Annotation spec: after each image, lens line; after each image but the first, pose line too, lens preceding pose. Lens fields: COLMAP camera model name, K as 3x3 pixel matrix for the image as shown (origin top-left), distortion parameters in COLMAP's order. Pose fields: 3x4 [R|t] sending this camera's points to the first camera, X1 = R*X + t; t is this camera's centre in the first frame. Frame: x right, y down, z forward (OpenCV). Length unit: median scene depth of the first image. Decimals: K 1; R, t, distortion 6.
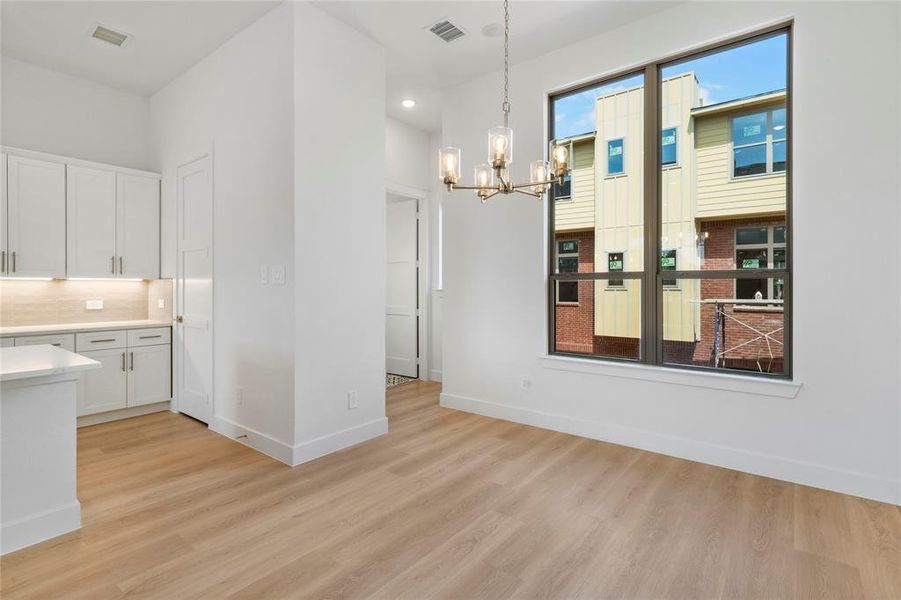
lens RADIAL K [[382.4, 0, 466.1], [0, 382.4, 292.0], [0, 0, 1]] dist [-0.016270, -0.000054]
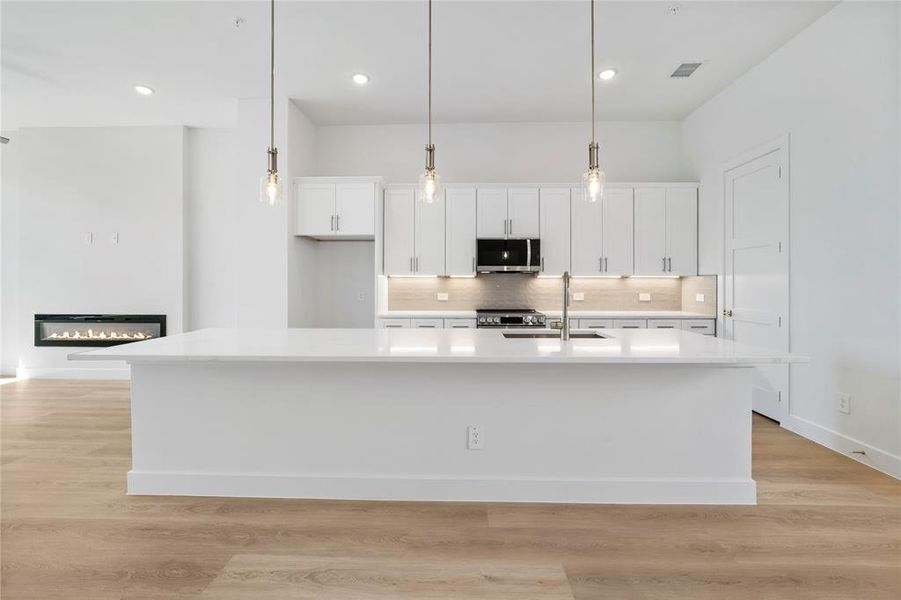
lens RADIAL K [[321.9, 0, 451.9], [0, 321.9, 282.9], [0, 0, 1]] dist [-0.011961, 0.000194]
pose [[0.628388, -0.000004, -0.777900, -0.561348], [-0.006385, 0.999966, -0.005162, -0.003343], [0.777874, 0.008211, 0.628366, -0.181583]]
